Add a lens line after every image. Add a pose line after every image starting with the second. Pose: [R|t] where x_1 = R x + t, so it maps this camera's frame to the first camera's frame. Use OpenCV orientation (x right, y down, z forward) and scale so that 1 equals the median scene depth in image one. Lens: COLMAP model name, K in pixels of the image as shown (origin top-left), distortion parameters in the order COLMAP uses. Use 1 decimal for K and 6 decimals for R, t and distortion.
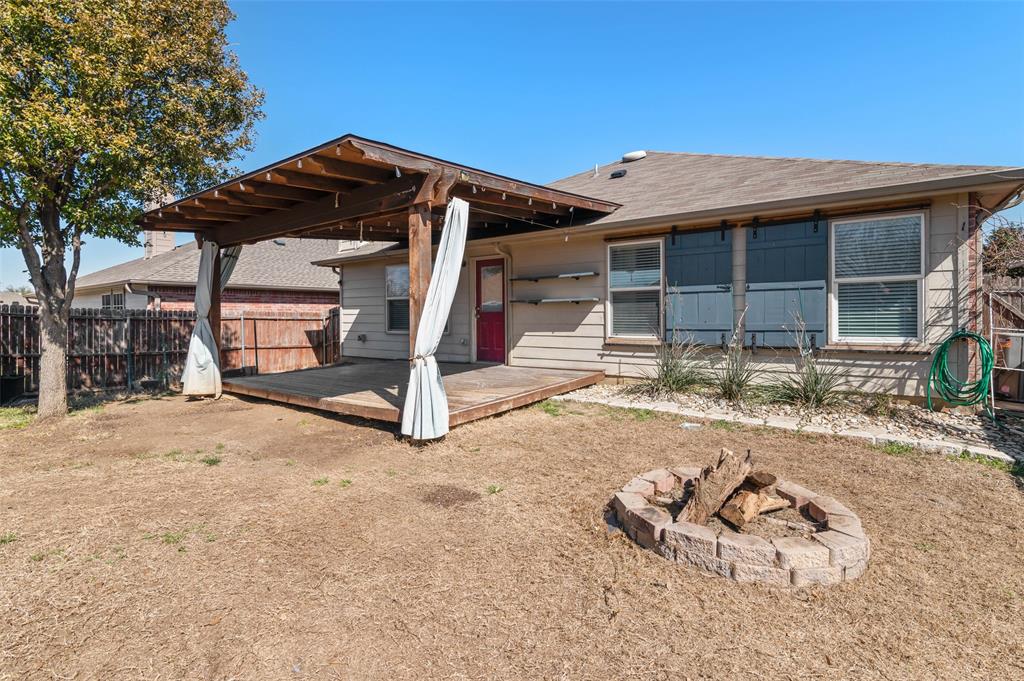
lens RADIAL K [[467.3, 0, 515.0], [0, 467.3, 332.6], [0, 0, 1]] dist [-0.010354, 0.000011]
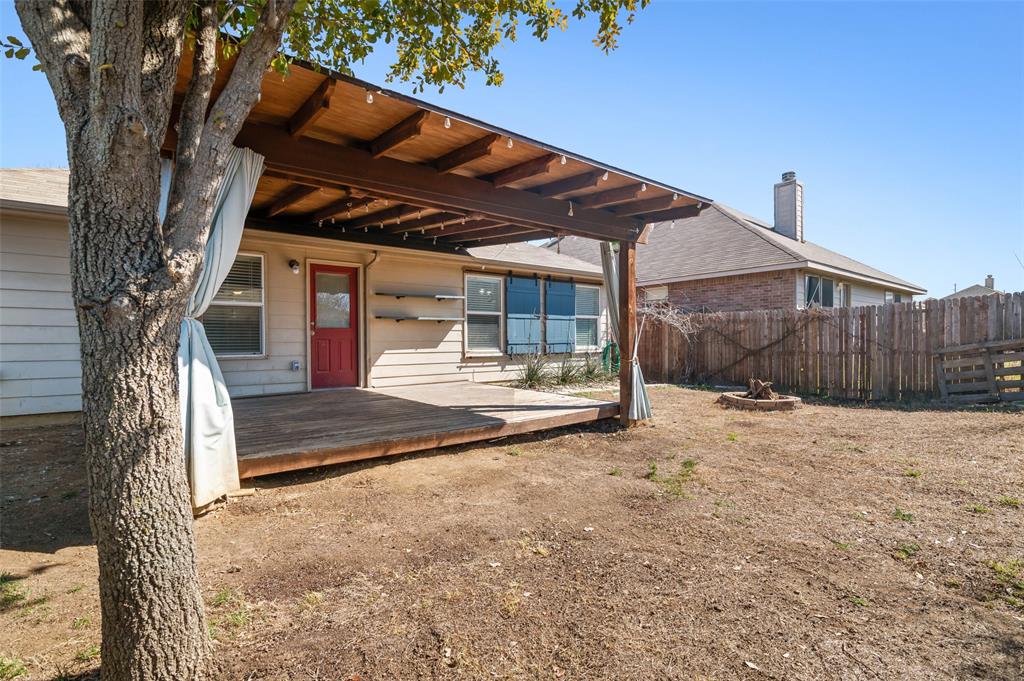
lens RADIAL K [[473.7, 0, 510.7], [0, 473.7, 342.8], [0, 0, 1]] dist [-0.002811, -0.000335]
pose [[0.303167, -0.005600, 0.952921, -0.931230], [0.032847, 0.999450, -0.004577, -0.003785], [-0.952371, 0.032688, 0.303184, 0.523606]]
